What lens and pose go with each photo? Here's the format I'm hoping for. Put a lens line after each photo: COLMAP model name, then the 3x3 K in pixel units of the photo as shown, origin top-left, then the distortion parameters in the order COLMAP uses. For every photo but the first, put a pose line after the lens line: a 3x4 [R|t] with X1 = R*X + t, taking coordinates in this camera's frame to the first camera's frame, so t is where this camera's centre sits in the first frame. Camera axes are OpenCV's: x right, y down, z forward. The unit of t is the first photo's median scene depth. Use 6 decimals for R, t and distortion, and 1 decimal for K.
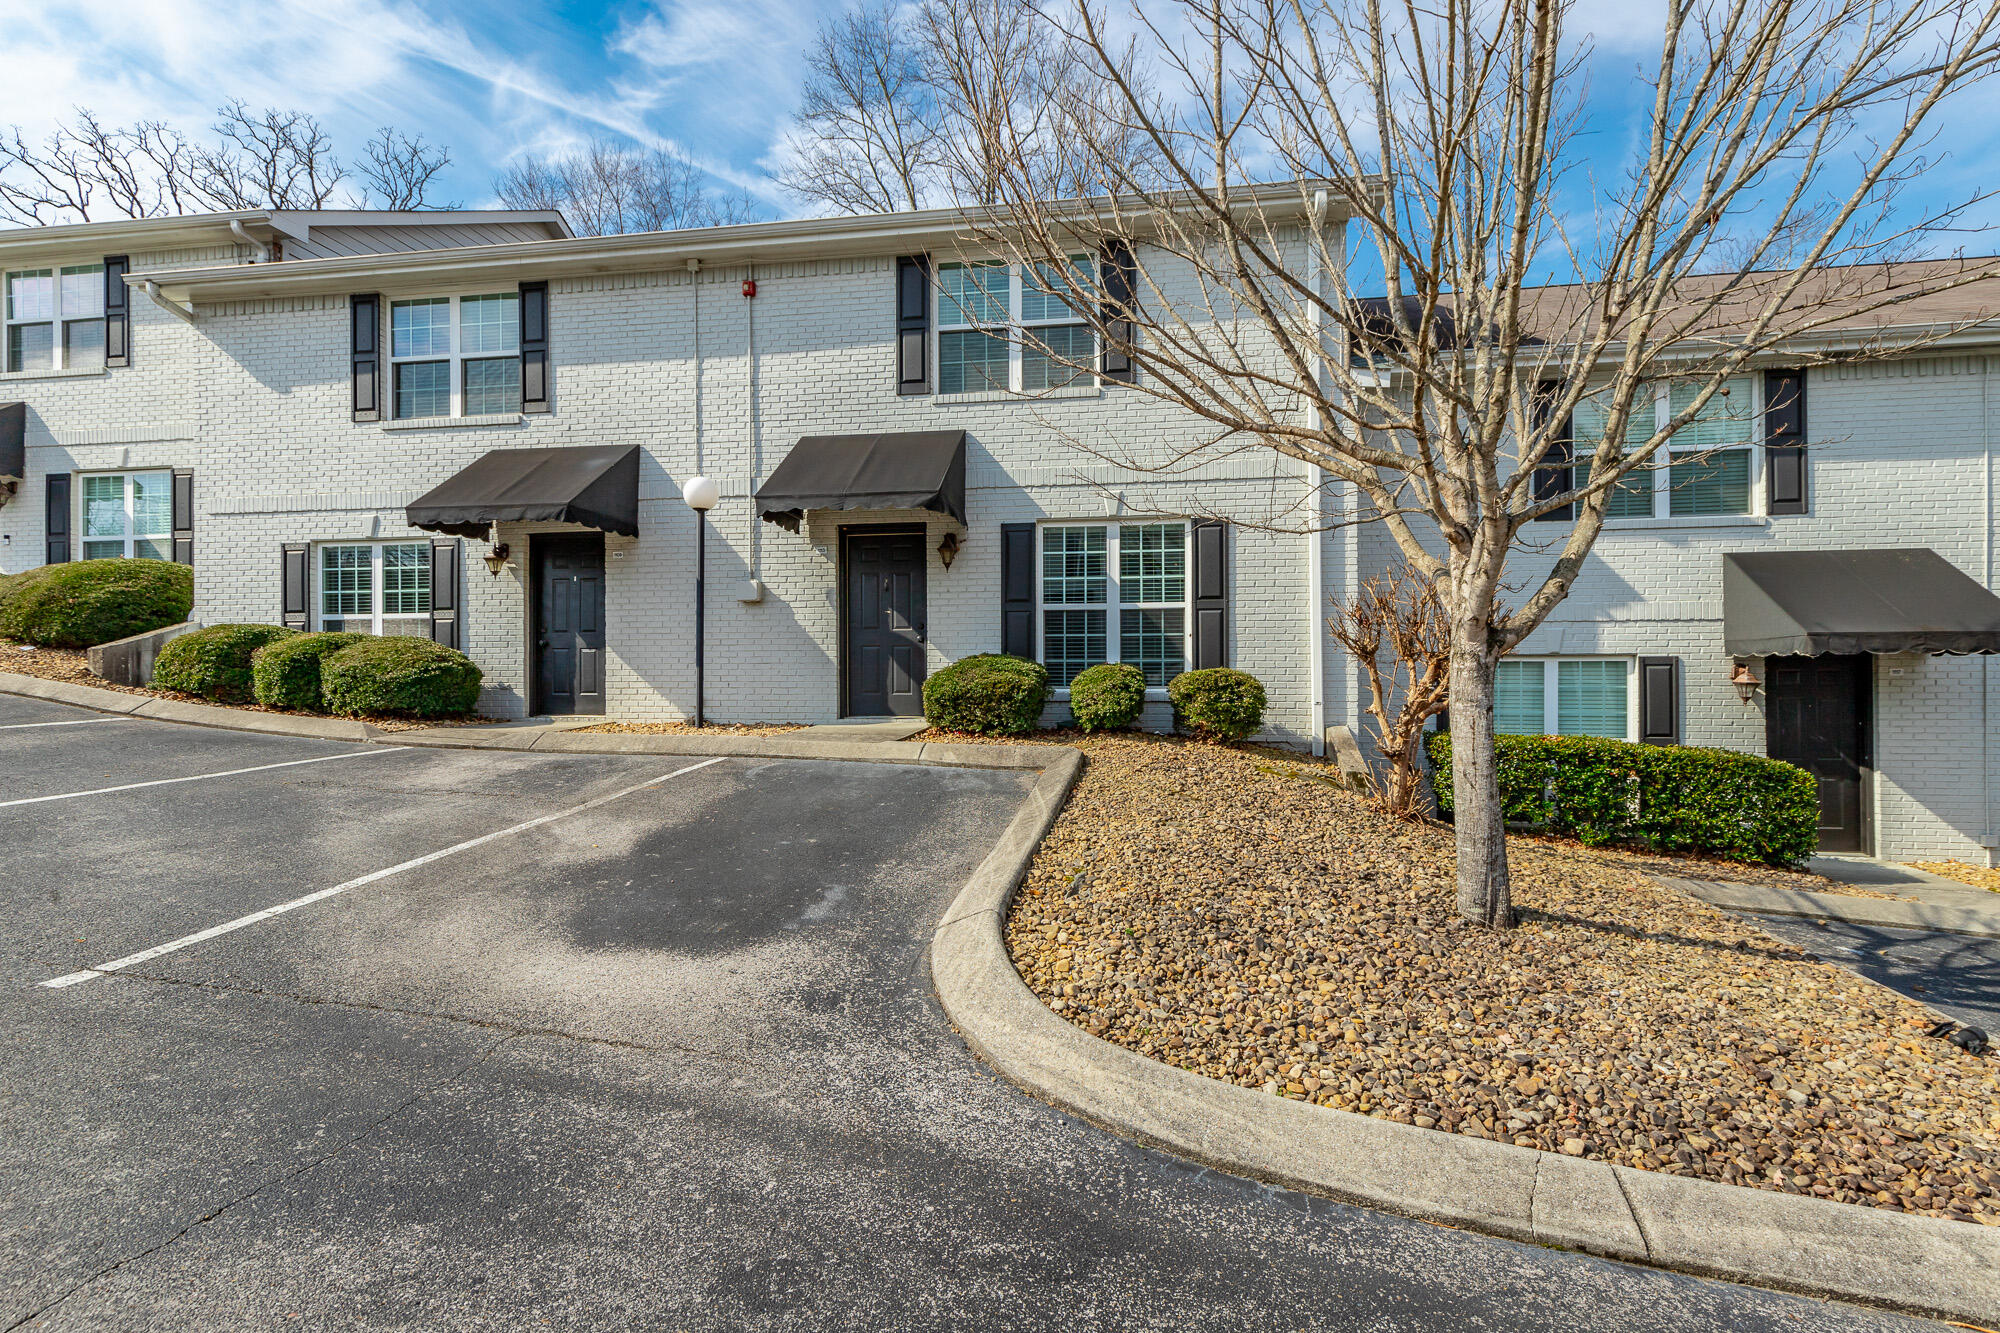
lens RADIAL K [[883.8, 0, 1057.3], [0, 883.8, 677.1], [0, 0, 1]] dist [0.013958, -0.000517]
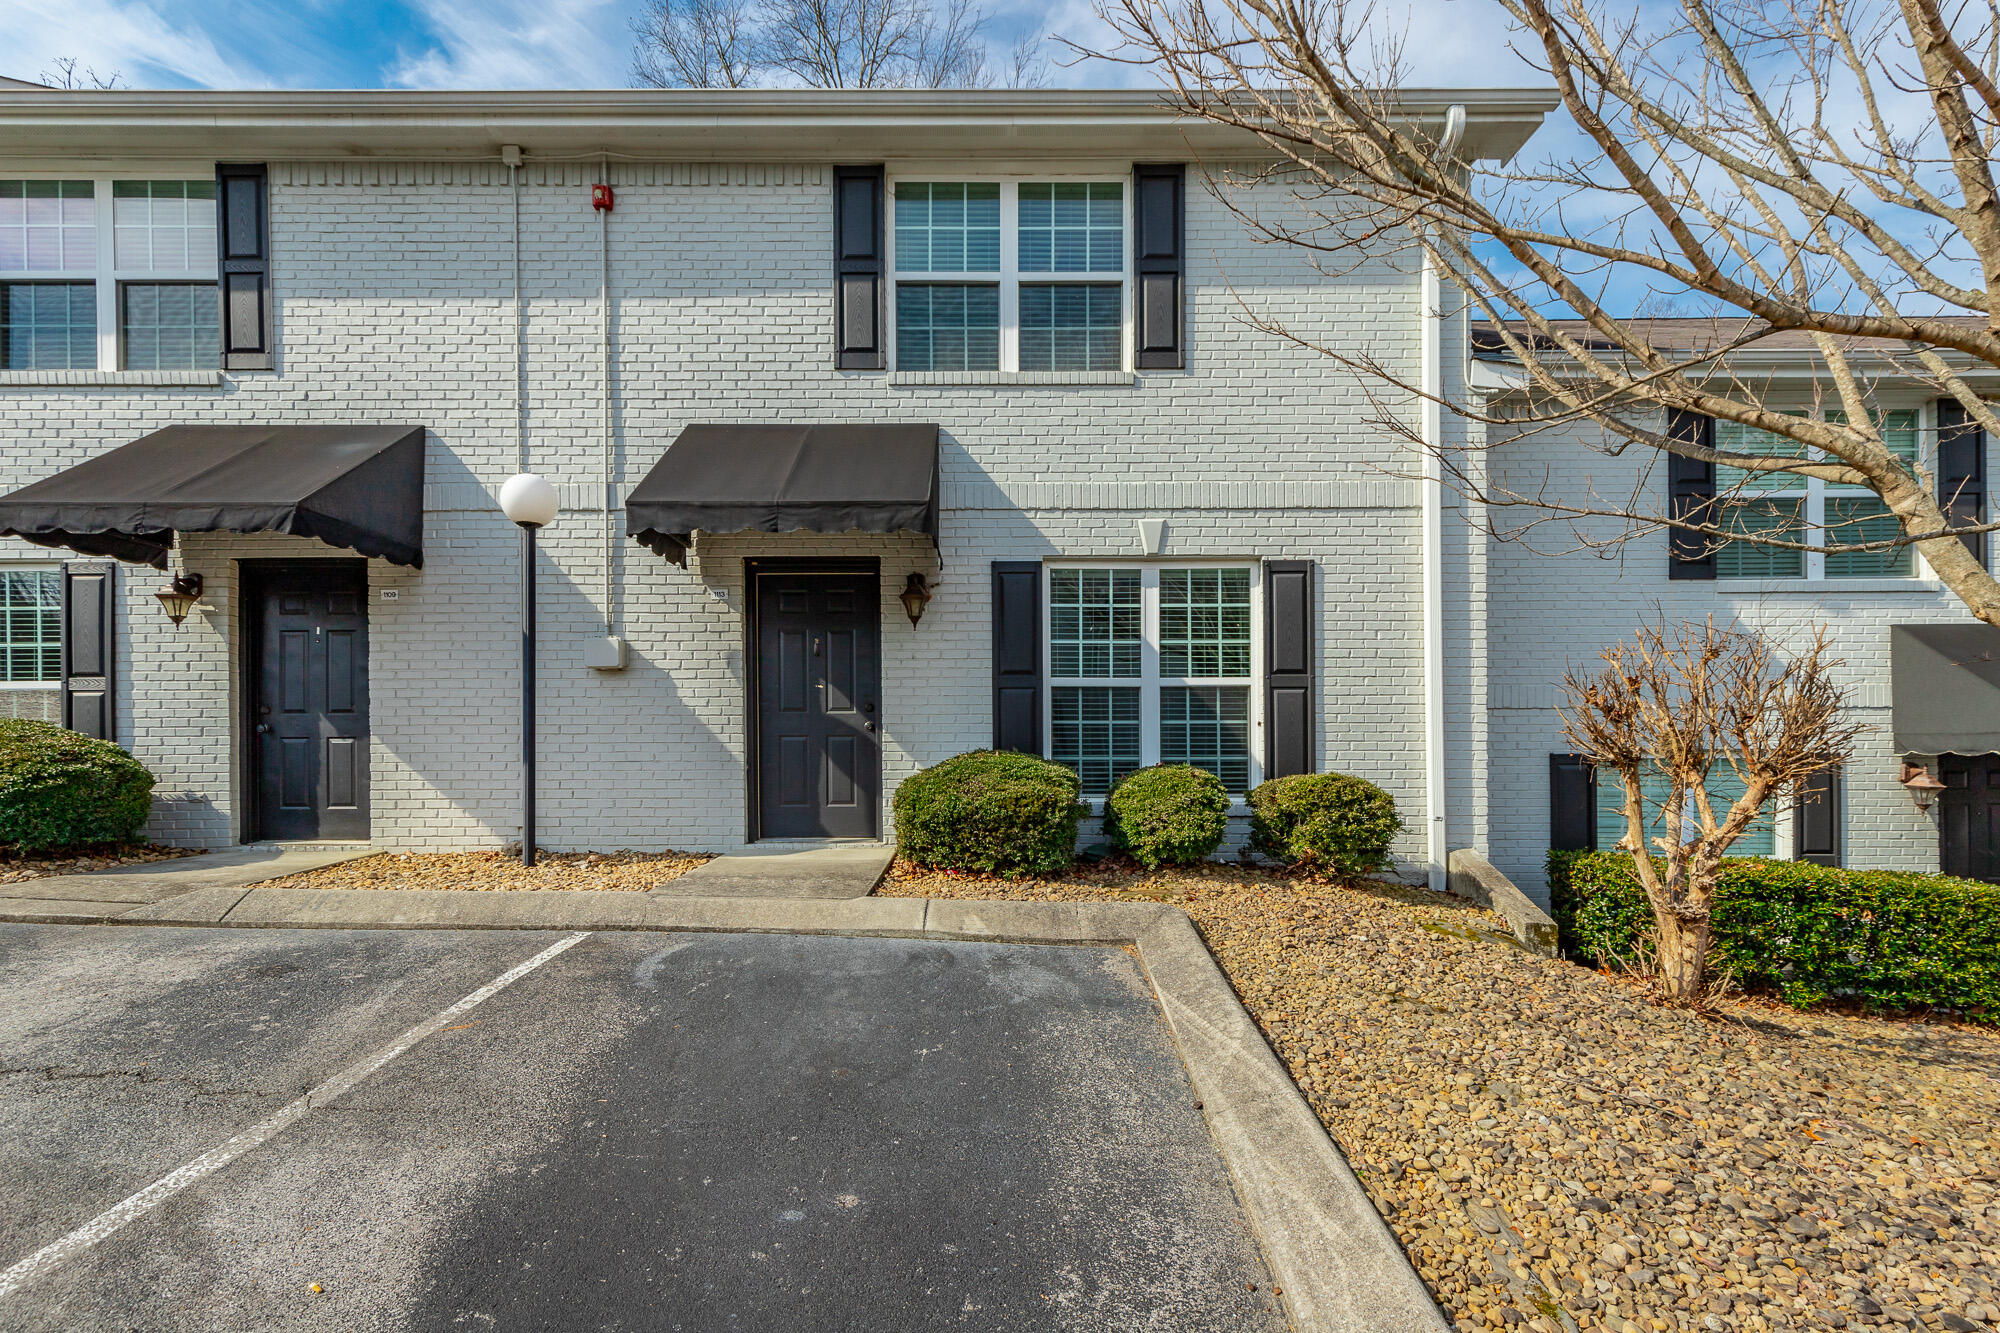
lens RADIAL K [[873.9, 0, 1012.6], [0, 873.9, 754.2], [0, 0, 1]] dist [0.005429, 0.000516]
pose [[0.988432, -0.002311, 0.151646, -0.147949], [0.000989, 0.999961, 0.008790, -0.027253], [-0.151660, -0.008538, 0.988396, 0.308079]]
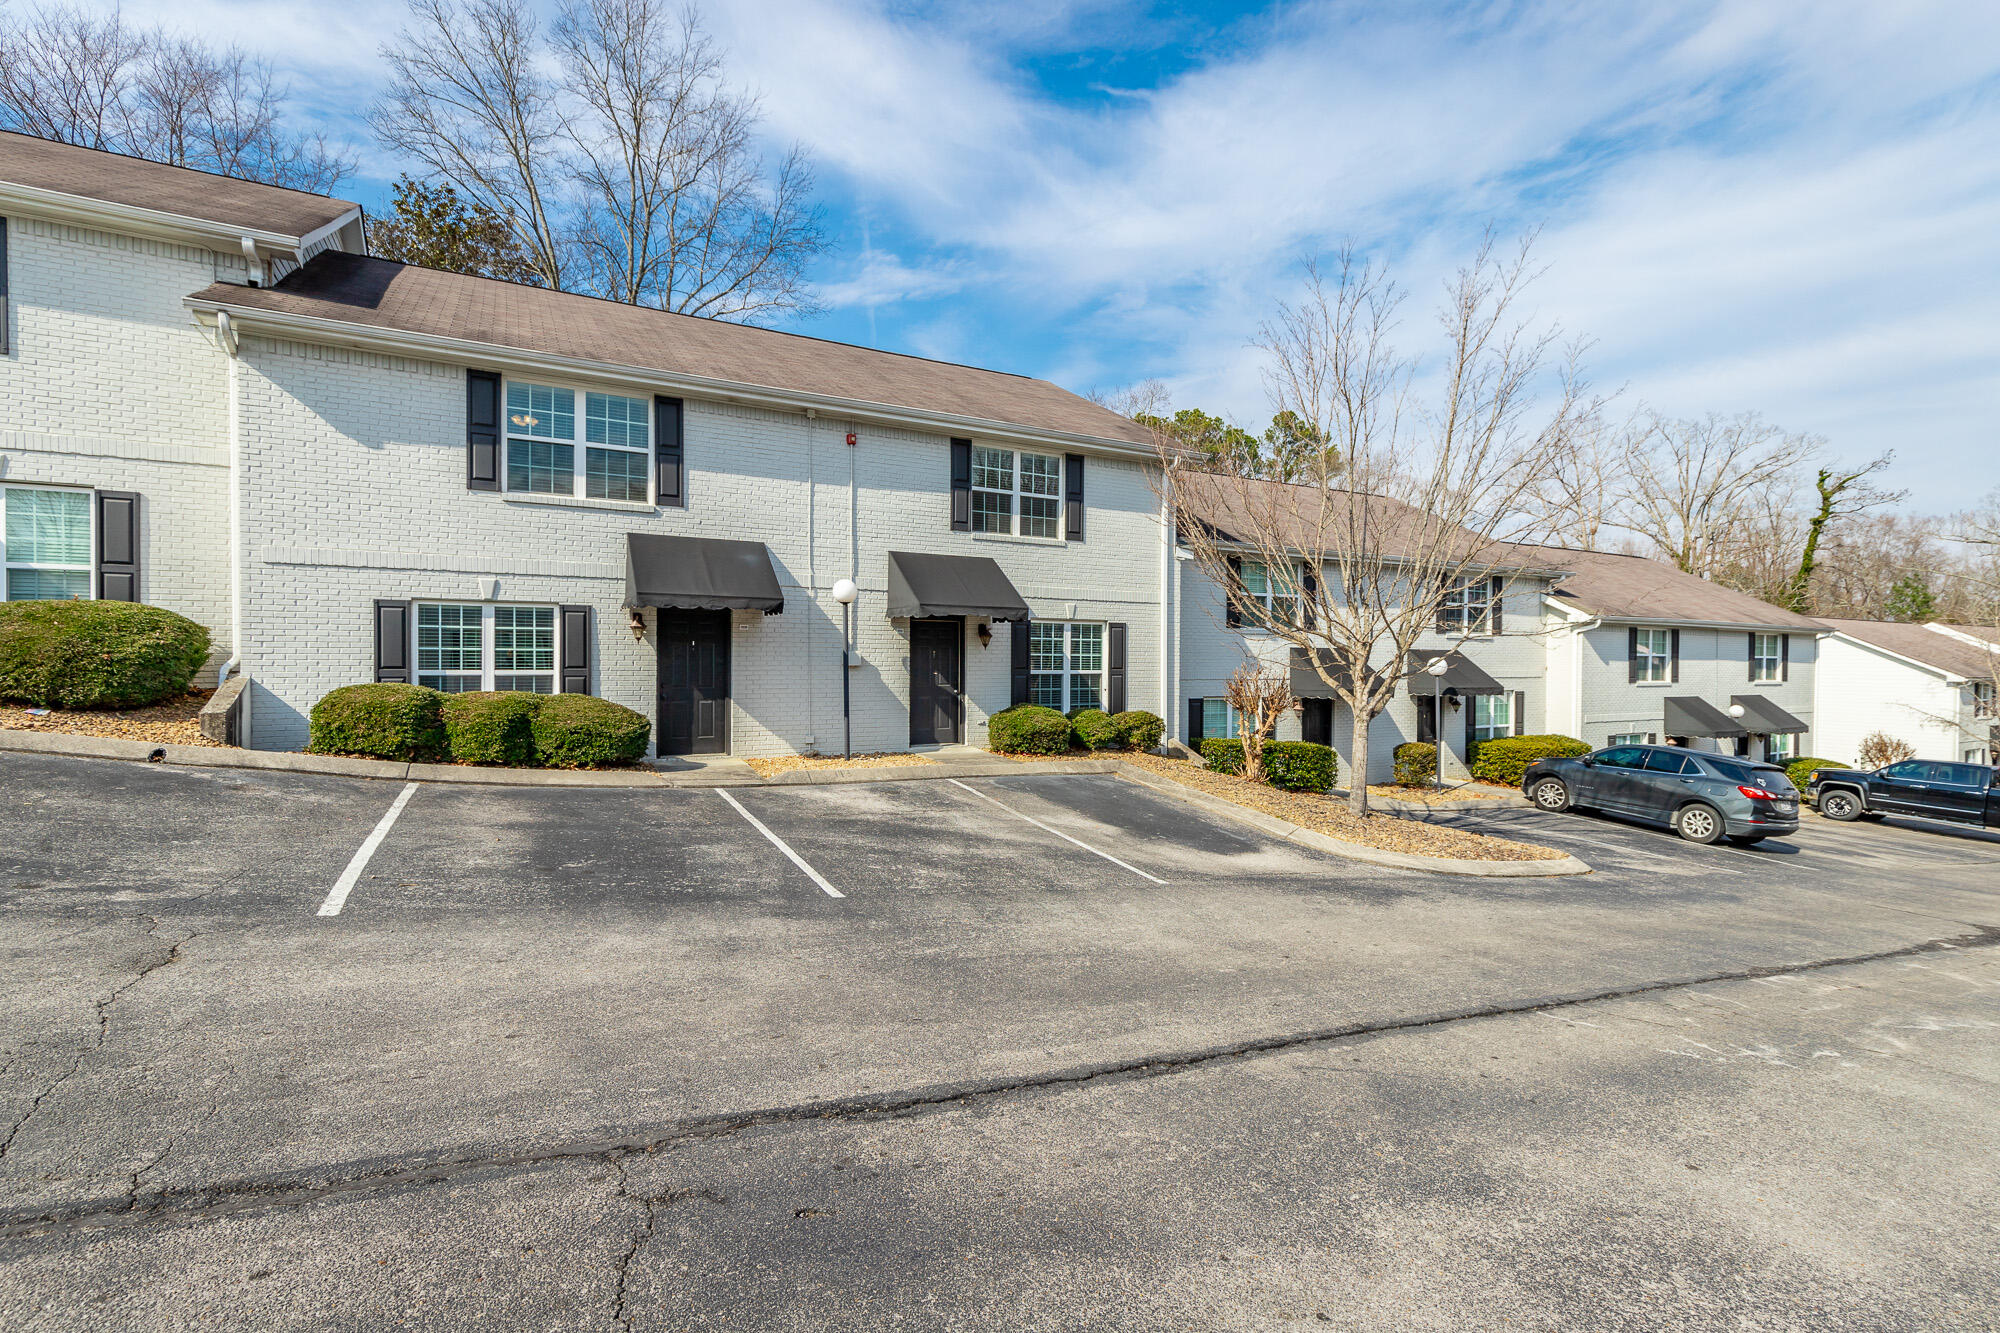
lens RADIAL K [[913.1, 0, 976.7], [0, 913.1, 666.5], [0, 0, 1]] dist [0.008970, -0.000104]
pose [[0.797064, 0.001527, 0.603893, -1.070504], [-0.009250, 0.999910, 0.009680, -0.101777], [-0.603824, -0.013302, 0.797007, -0.257851]]
